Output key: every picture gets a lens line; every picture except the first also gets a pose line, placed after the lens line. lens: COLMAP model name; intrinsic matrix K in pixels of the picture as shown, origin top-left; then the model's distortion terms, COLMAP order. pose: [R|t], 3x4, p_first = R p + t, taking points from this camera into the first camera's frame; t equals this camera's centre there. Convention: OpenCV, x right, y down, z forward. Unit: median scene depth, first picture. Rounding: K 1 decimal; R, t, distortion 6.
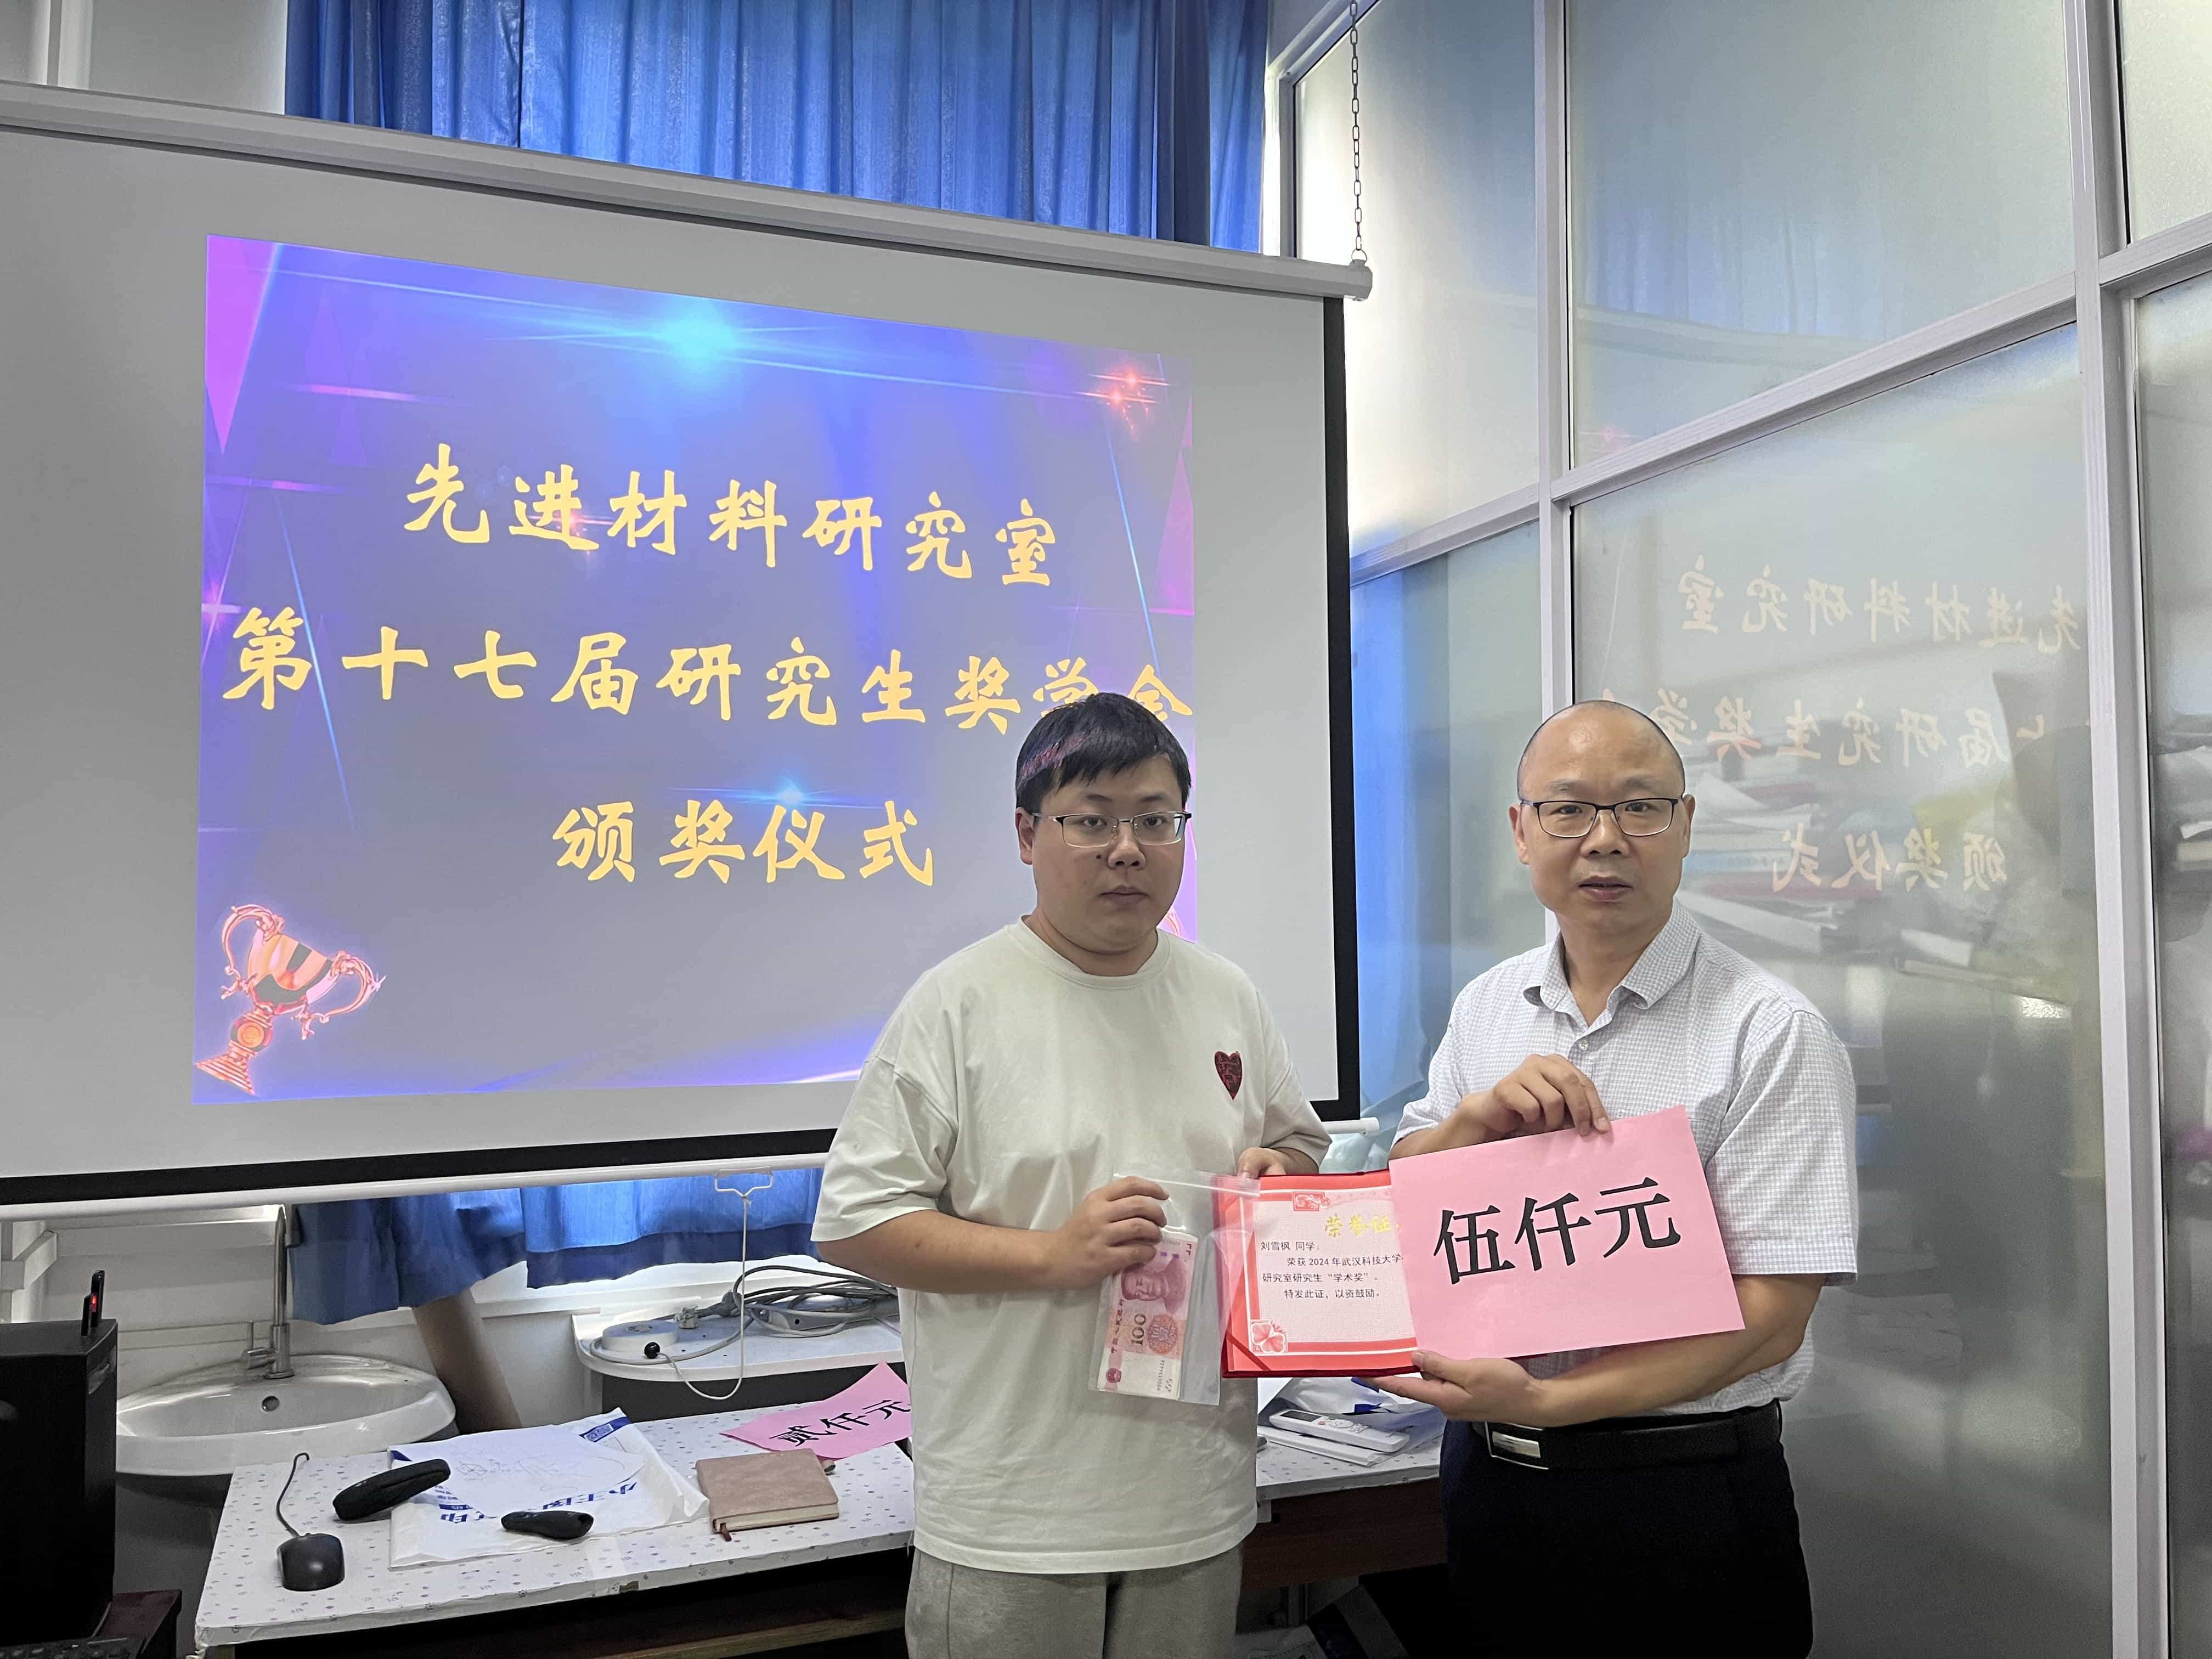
lens RADIAL K [[1787.7, 0, 1100.2], [0, 1787.7, 832.5], [0, 0, 1]] dist [0.043611, -0.068585]
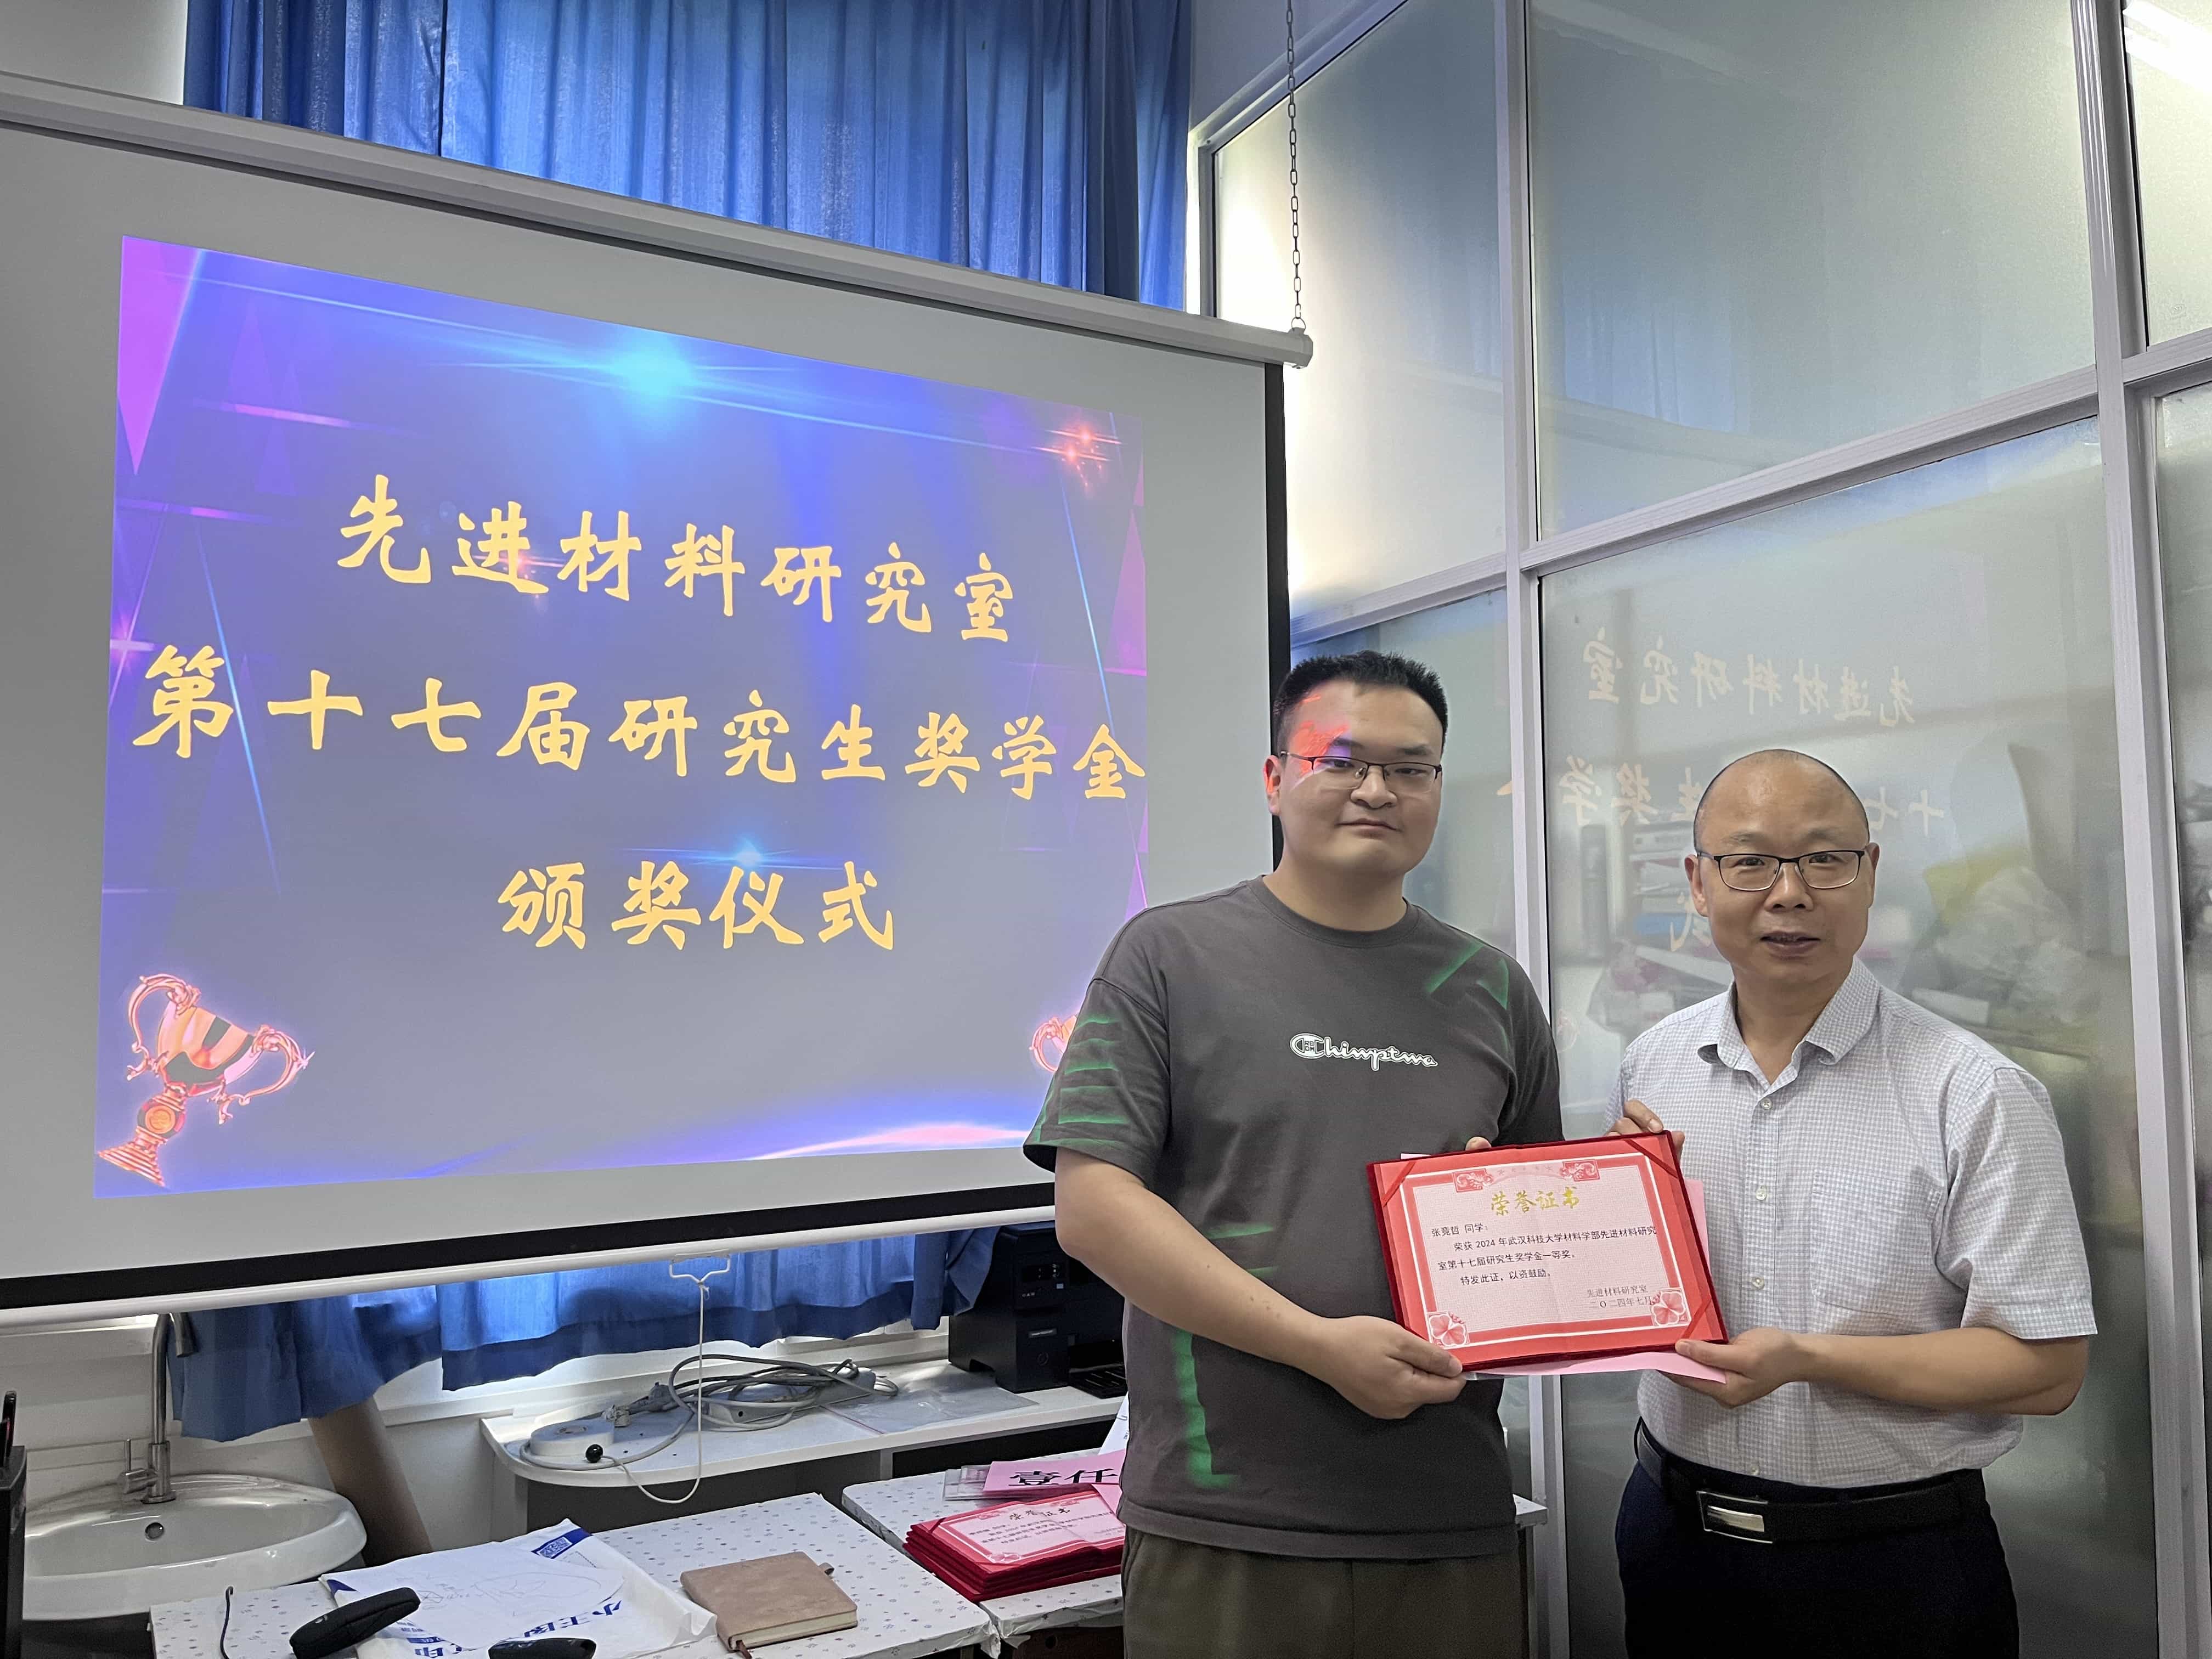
lens RADIAL K [[1787.7, 0, 1100.2], [0, 1787.7, 832.5], [0, 0, 1]] dist [0.043611, -0.068585]
pose [[0.987164, 0.006482, 0.159575, -0.140627], [-0.001173, 0.999443, -0.033342, -0.001237], [-0.159703, 0.032727, 0.986623, 0.032025]]
